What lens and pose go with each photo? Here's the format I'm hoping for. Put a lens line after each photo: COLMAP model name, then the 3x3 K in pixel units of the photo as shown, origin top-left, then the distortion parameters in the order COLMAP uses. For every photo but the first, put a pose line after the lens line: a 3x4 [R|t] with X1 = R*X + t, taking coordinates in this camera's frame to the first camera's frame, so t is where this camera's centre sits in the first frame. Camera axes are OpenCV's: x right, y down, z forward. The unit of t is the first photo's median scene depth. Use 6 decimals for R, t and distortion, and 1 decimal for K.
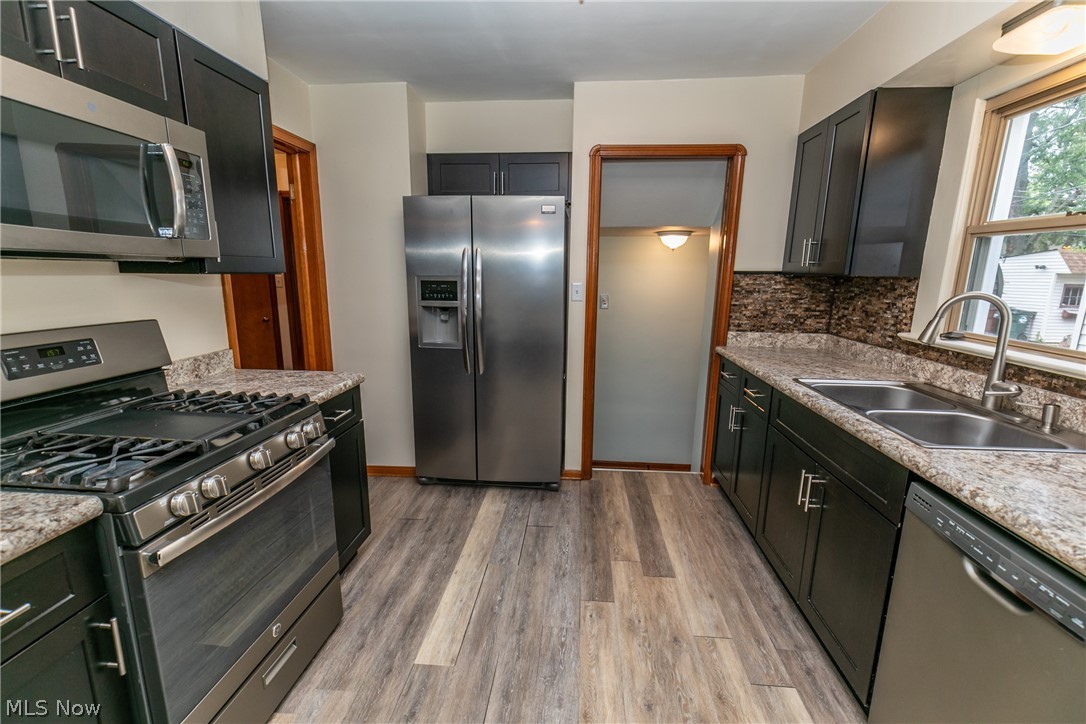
lens RADIAL K [[485.3, 0, 543.0], [0, 485.3, 367.7], [0, 0, 1]] dist [0.006235, -0.000448]
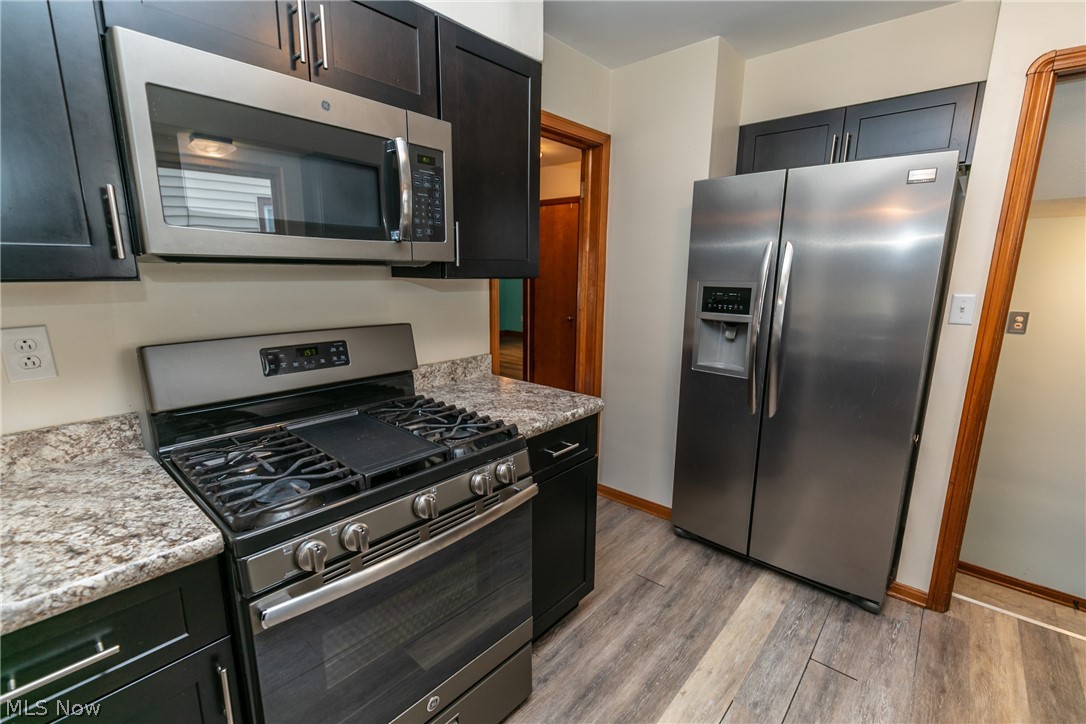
lens RADIAL K [[485.3, 0, 543.0], [0, 485.3, 367.7], [0, 0, 1]] dist [0.006235, -0.000448]
pose [[0.803276, 0.117046, -0.583993, 0.019370], [-0.117739, 0.992357, 0.036944, -0.061658], [0.583853, 0.039082, 0.810918, 0.278414]]
